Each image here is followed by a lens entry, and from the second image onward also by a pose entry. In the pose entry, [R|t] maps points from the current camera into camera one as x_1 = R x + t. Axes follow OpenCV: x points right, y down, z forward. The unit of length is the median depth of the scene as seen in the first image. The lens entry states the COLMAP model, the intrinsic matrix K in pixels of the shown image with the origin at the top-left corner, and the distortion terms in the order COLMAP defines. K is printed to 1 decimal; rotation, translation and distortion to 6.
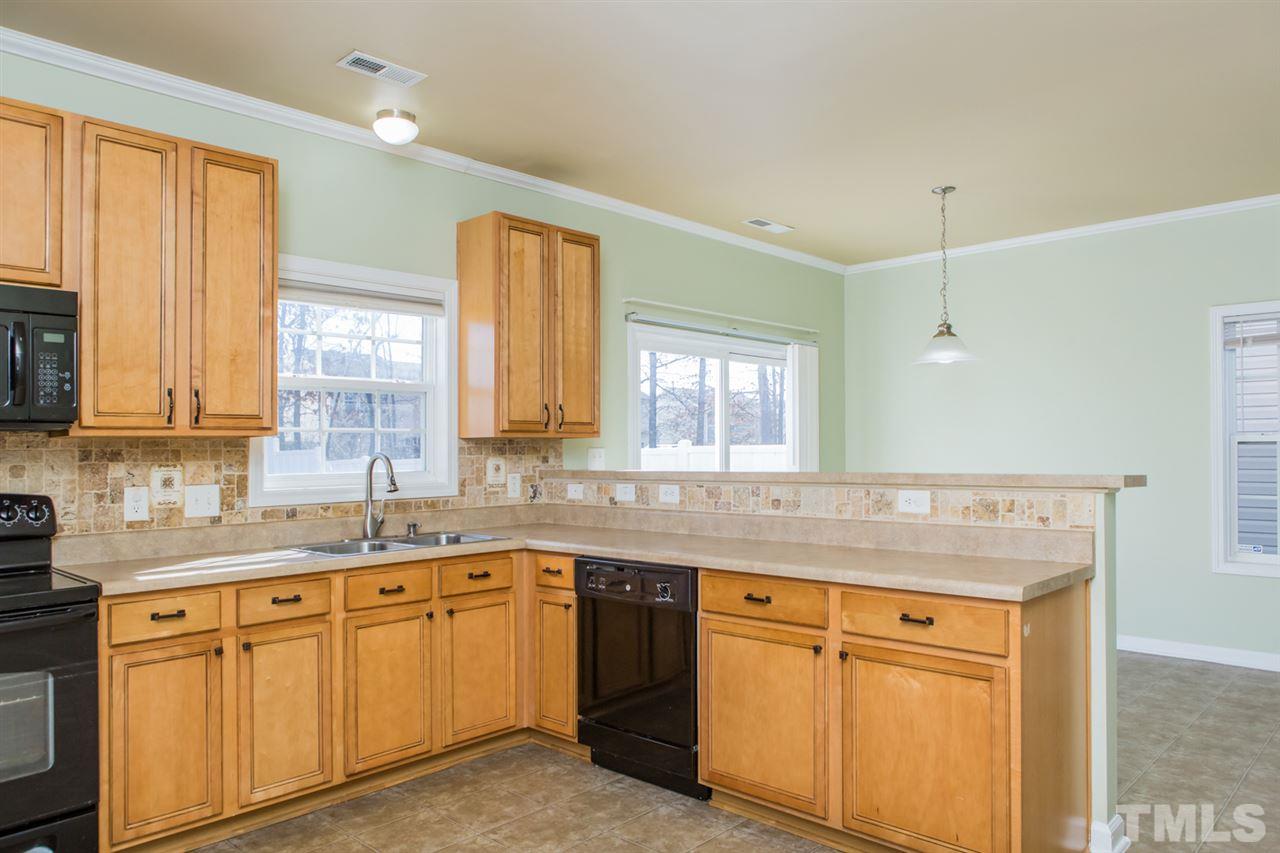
lens RADIAL K [[863.5, 0, 660.4], [0, 863.5, 441.3], [0, 0, 1]] dist [-0.022543, 0.005325]
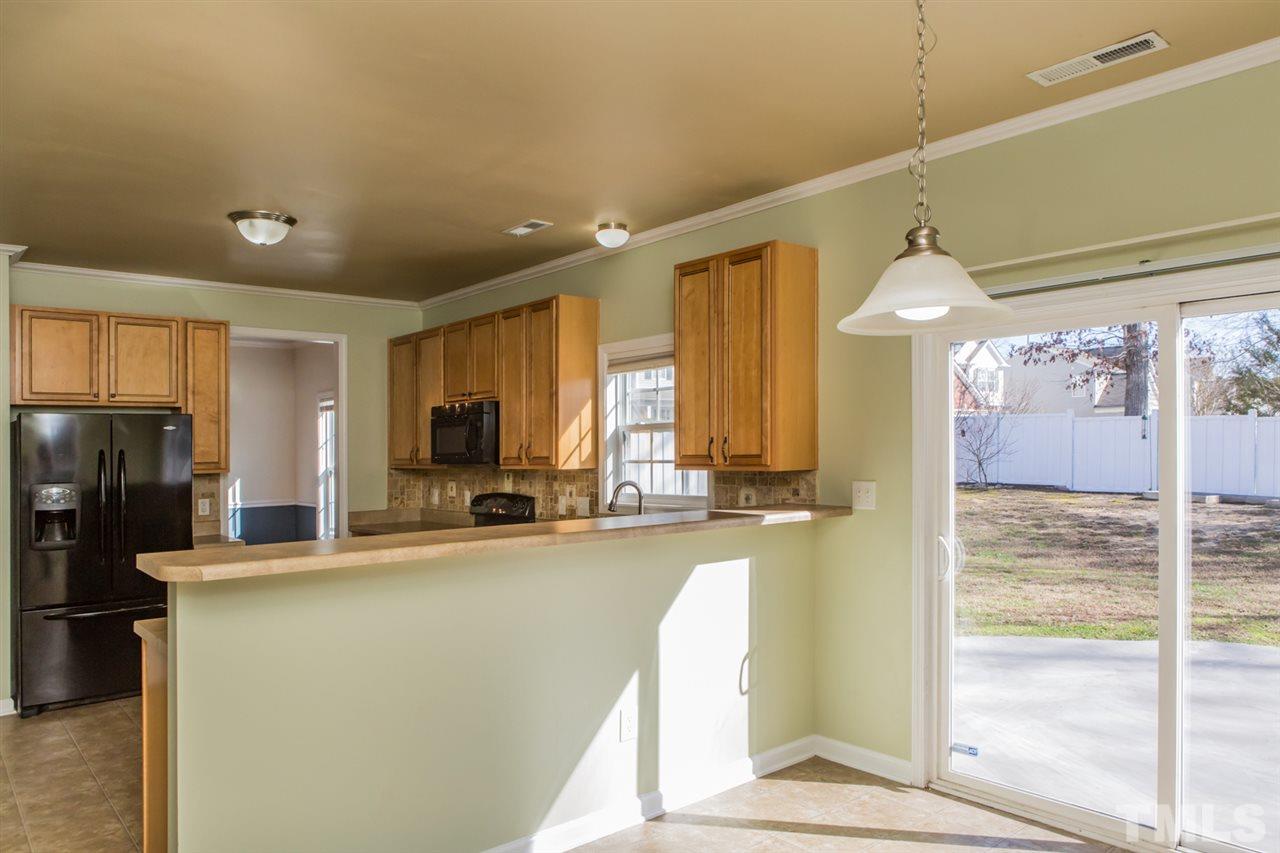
lens RADIAL K [[863.5, 0, 671.6], [0, 863.5, 430.0], [0, 0, 1]] dist [-0.022543, 0.005325]
pose [[-0.105096, -0.010220, -0.994410, 1.114439], [0.027856, 0.999525, -0.013216, -0.051187], [0.994072, -0.029089, -0.104762, 1.370461]]
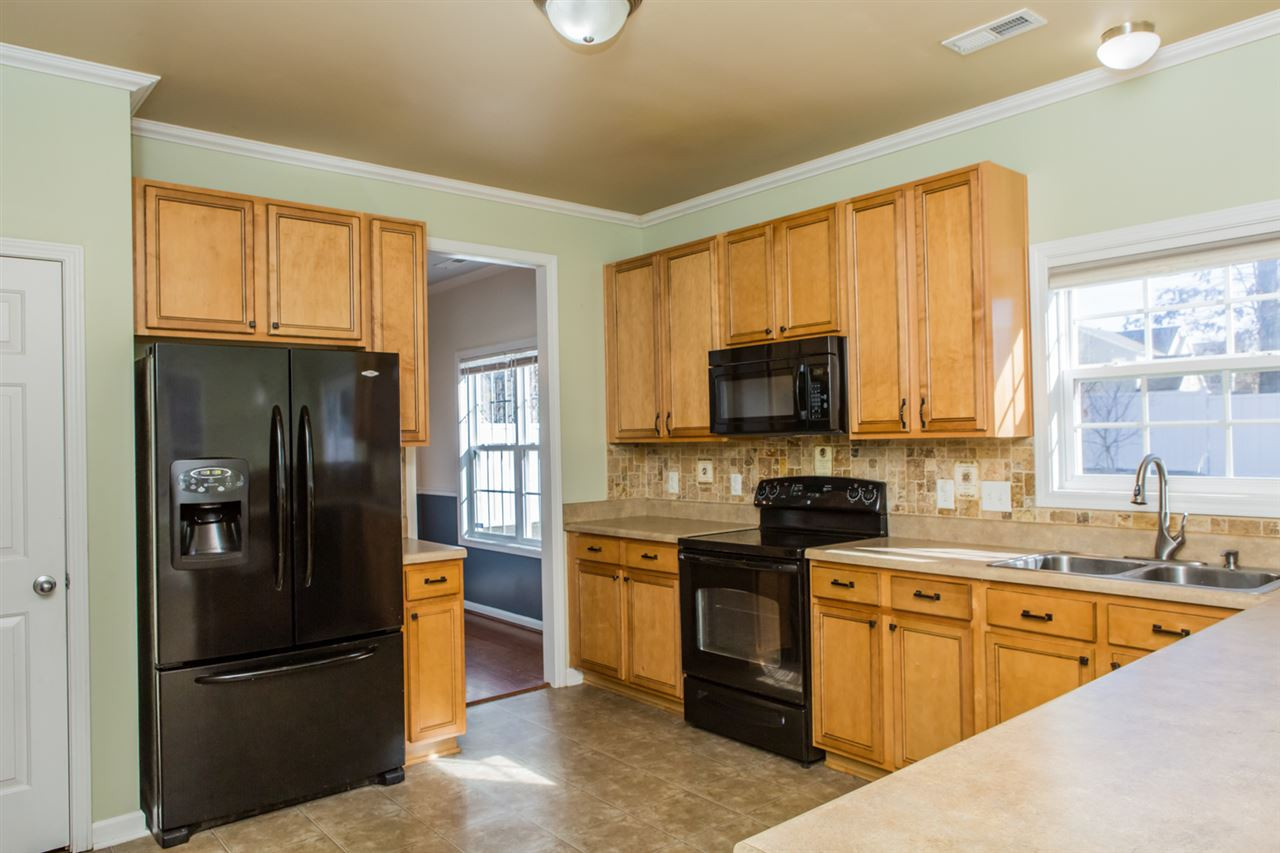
lens RADIAL K [[863.5, 0, 647.8], [0, 863.5, 423.5], [0, 0, 1]] dist [-0.022543, 0.005325]
pose [[-0.129467, -0.004323, -0.991574, 0.591673], [0.029312, 0.999537, -0.008185, -0.025081], [0.991150, -0.030124, -0.129280, 0.725543]]
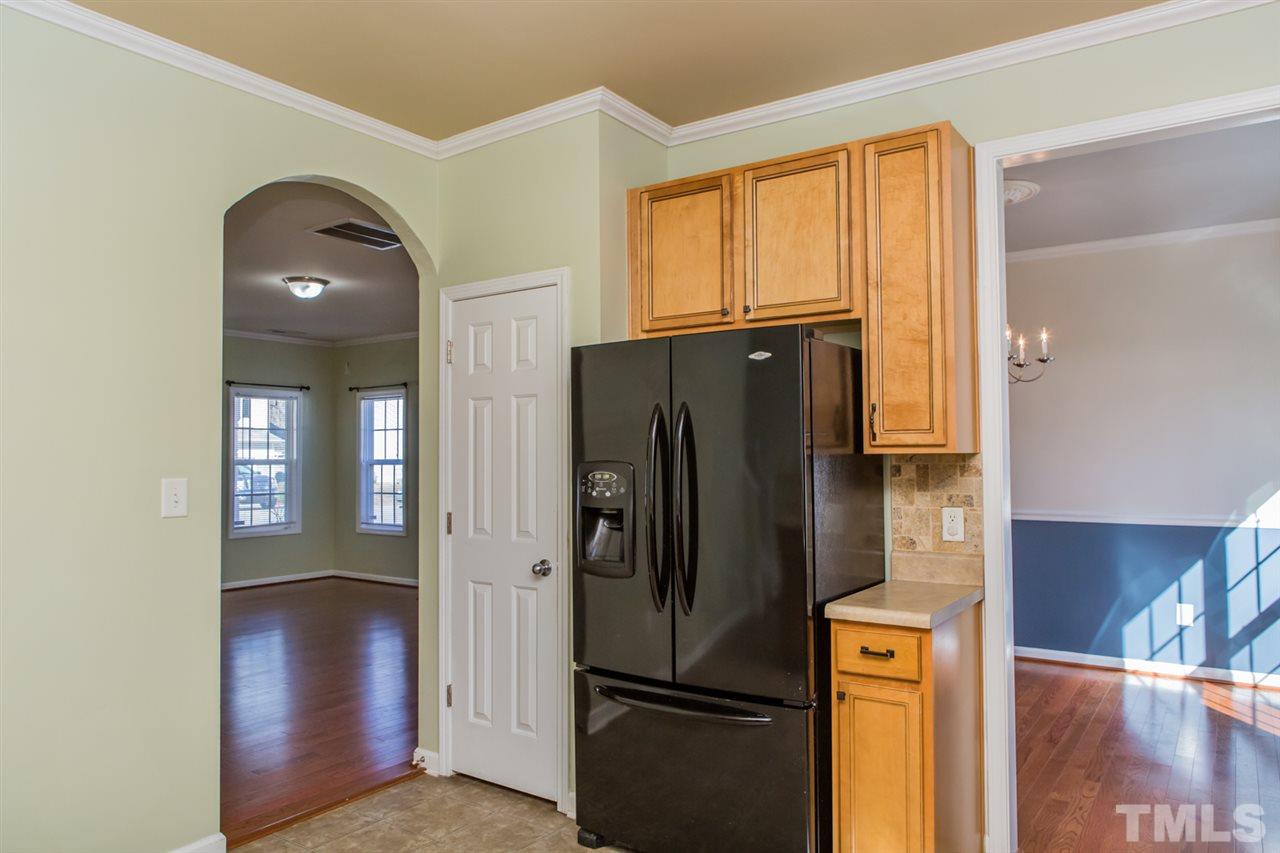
lens RADIAL K [[863.5, 0, 643.7], [0, 863.5, 422.0], [0, 0, 1]] dist [-0.022543, 0.005325]
pose [[-0.990590, 0.010284, -0.136477, -0.174601], [0.016533, 0.998862, -0.044731, -0.009401], [0.135861, -0.046567, -0.989633, 1.024876]]
